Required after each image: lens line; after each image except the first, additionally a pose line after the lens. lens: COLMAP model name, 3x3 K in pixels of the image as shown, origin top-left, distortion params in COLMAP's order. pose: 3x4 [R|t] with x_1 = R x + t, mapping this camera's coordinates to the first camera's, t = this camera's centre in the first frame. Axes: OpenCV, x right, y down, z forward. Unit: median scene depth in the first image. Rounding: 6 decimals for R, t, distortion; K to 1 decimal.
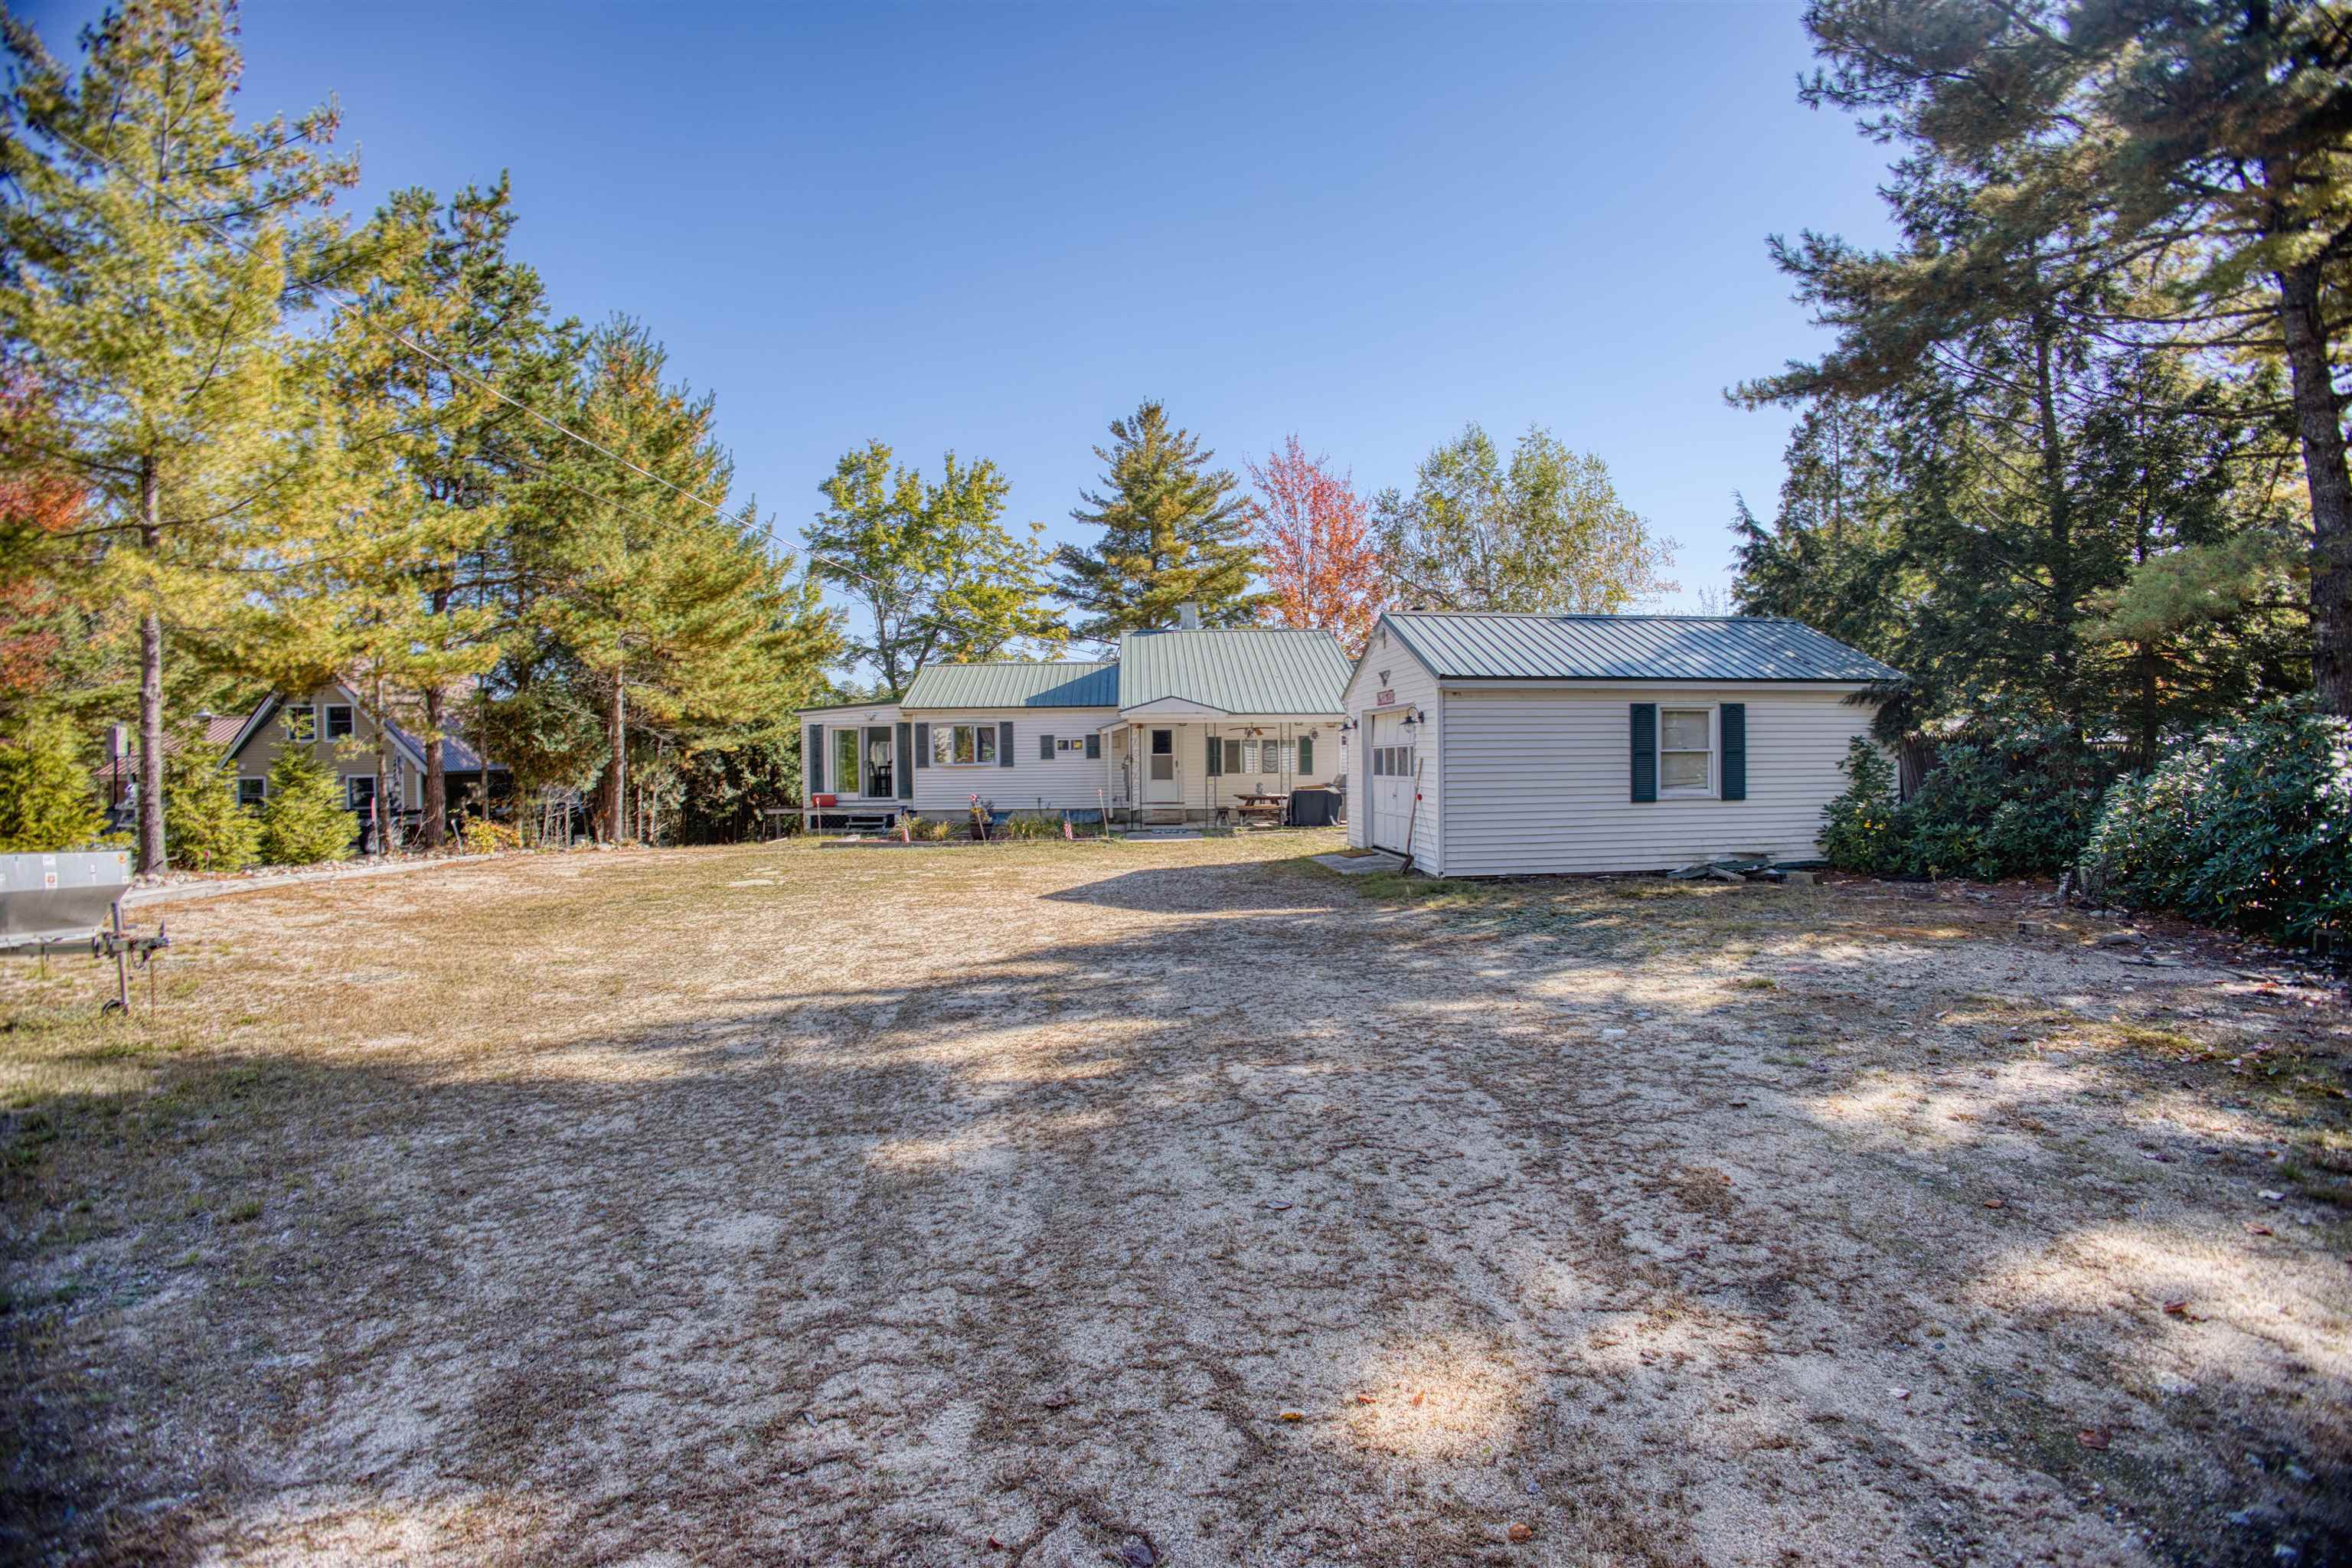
lens RADIAL K [[1073.3, 0, 1177.1], [0, 1073.3, 788.0], [0, 0, 1]] dist [-0.148390, 0.037300]
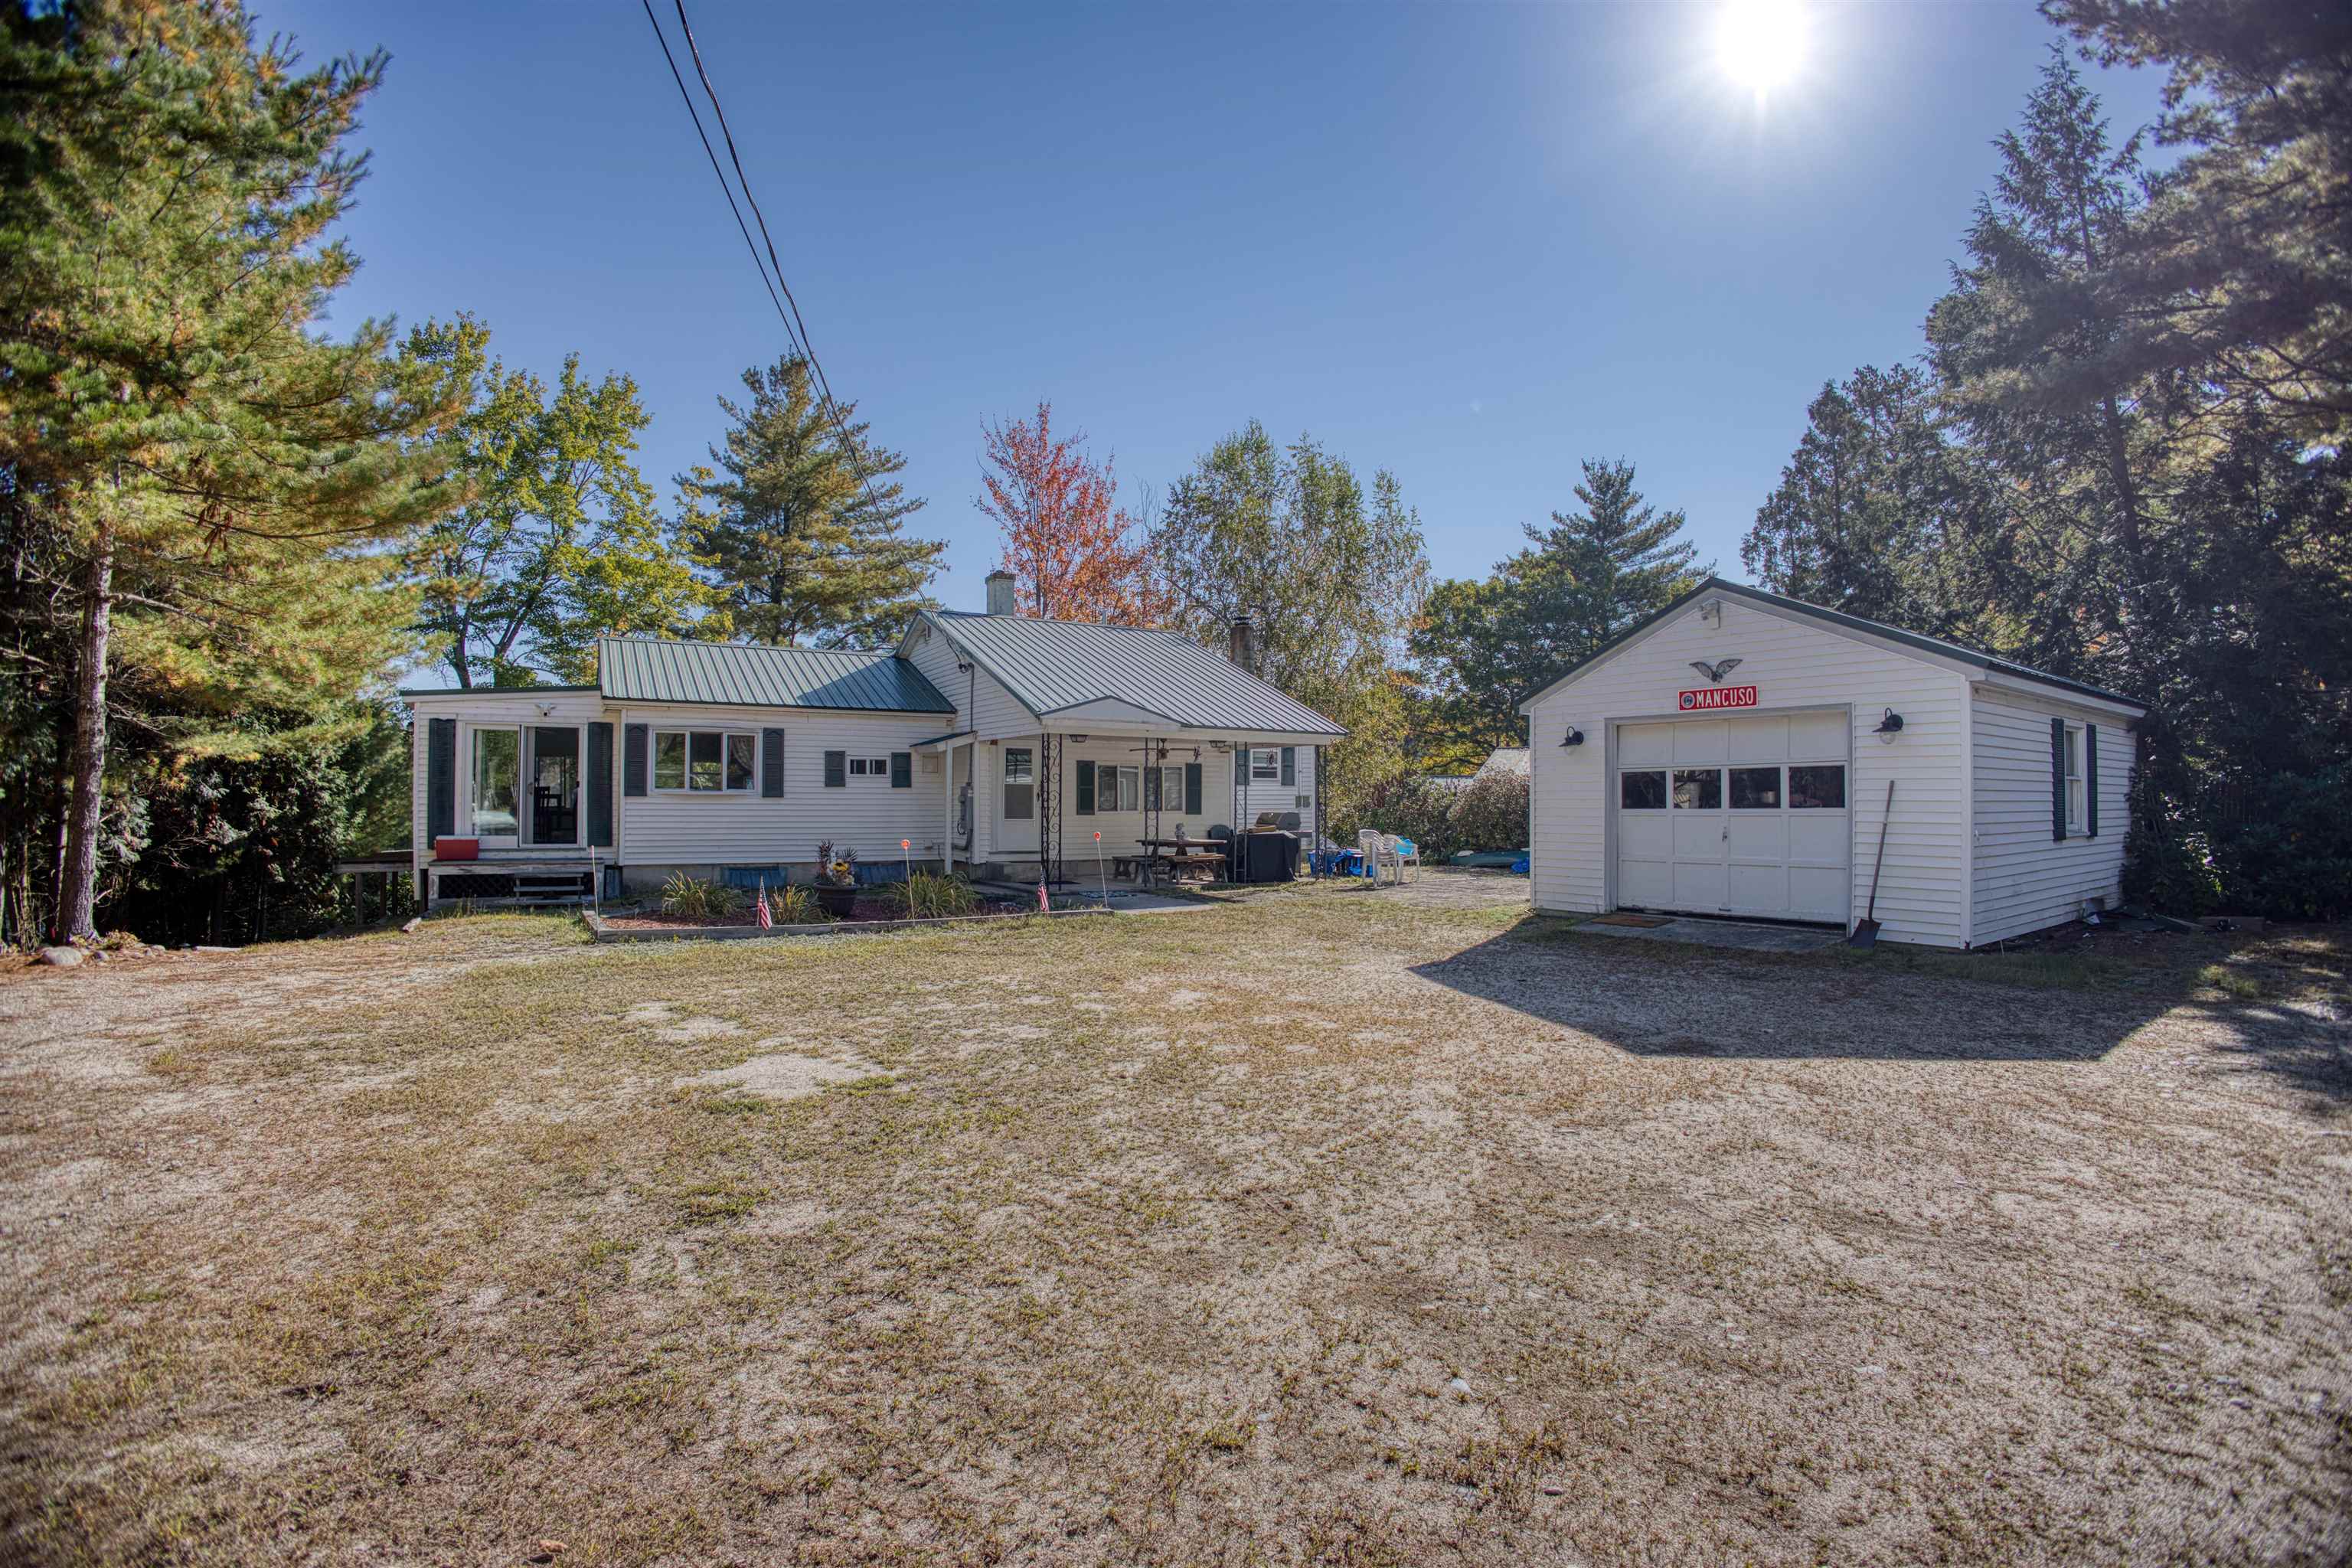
lens RADIAL K [[1073.3, 0, 1177.1], [0, 1073.3, 788.0], [0, 0, 1]] dist [-0.148390, 0.037300]
pose [[0.879789, 0.020628, 0.474916, -0.245196], [-0.000641, 0.999109, -0.042210, 0.001161], [-0.475364, 0.036831, 0.879018, 0.321410]]
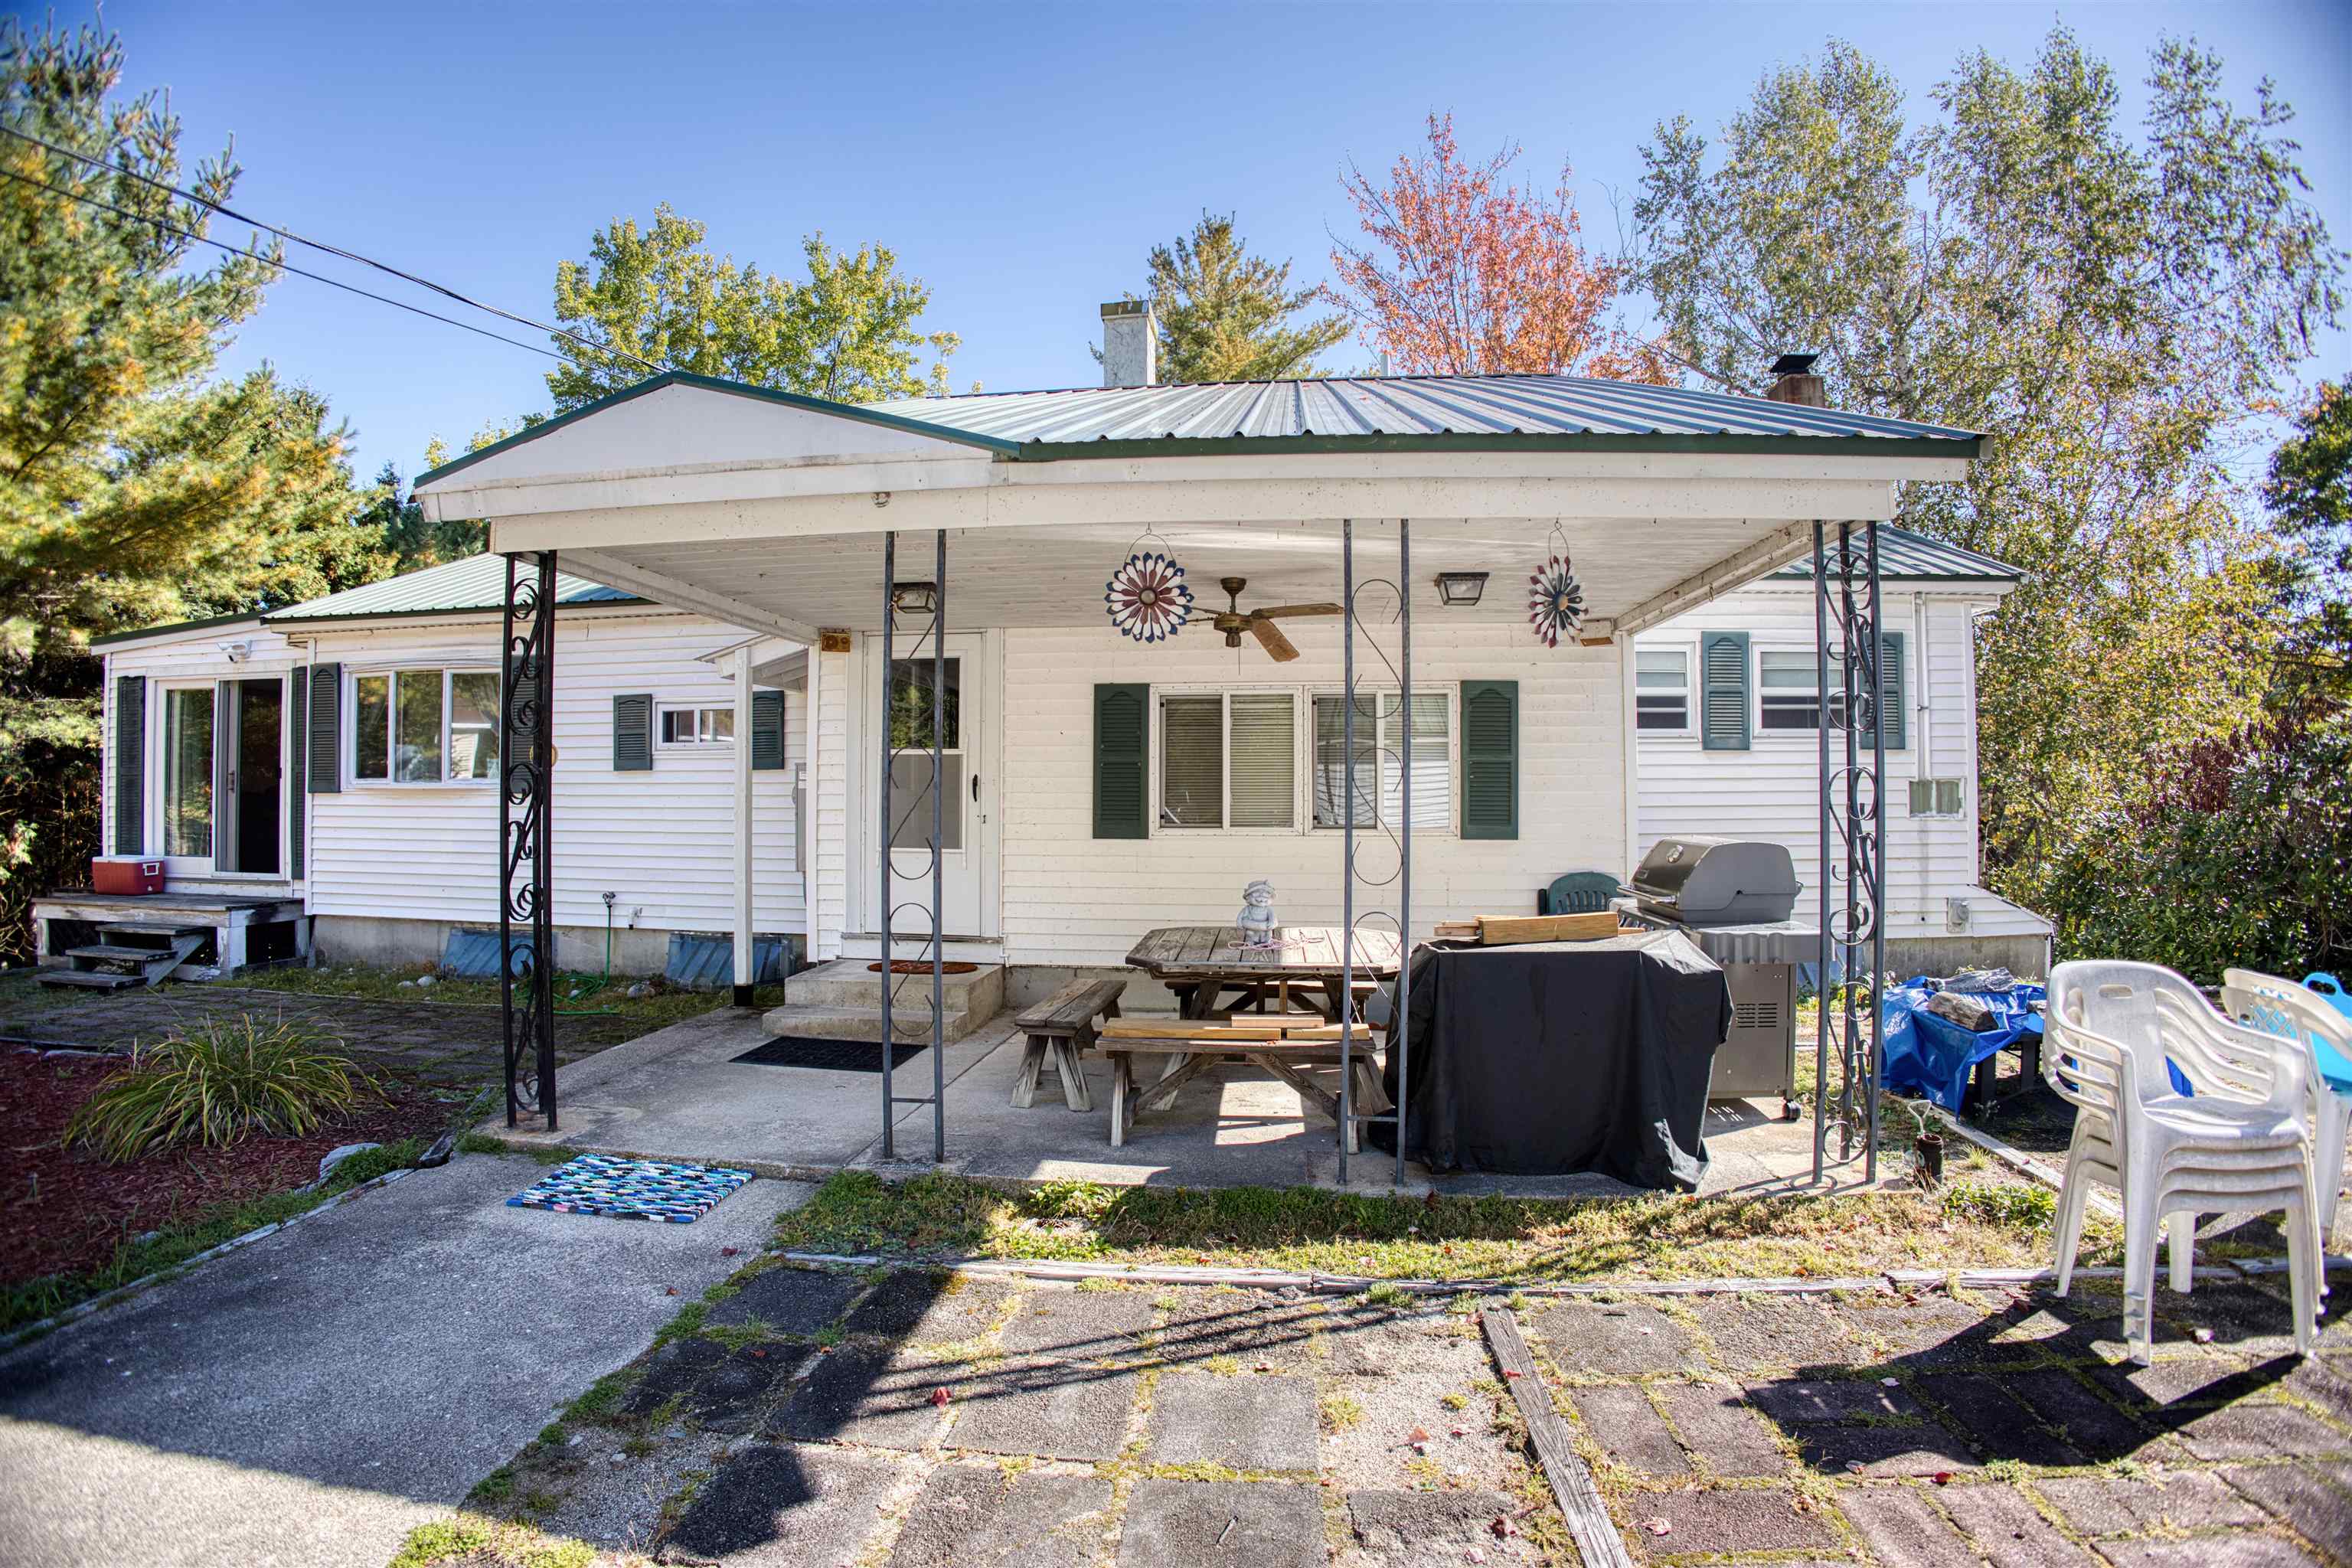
lens RADIAL K [[1069.9, 0, 1170.9], [0, 1069.9, 789.1], [0, 0, 1]] dist [-0.144111, 0.029636]
pose [[0.988171, 0.010944, -0.152964, 0.081455], [-0.016668, 0.999206, -0.036188, -0.013314], [0.152447, 0.038310, 0.987569, 0.724223]]
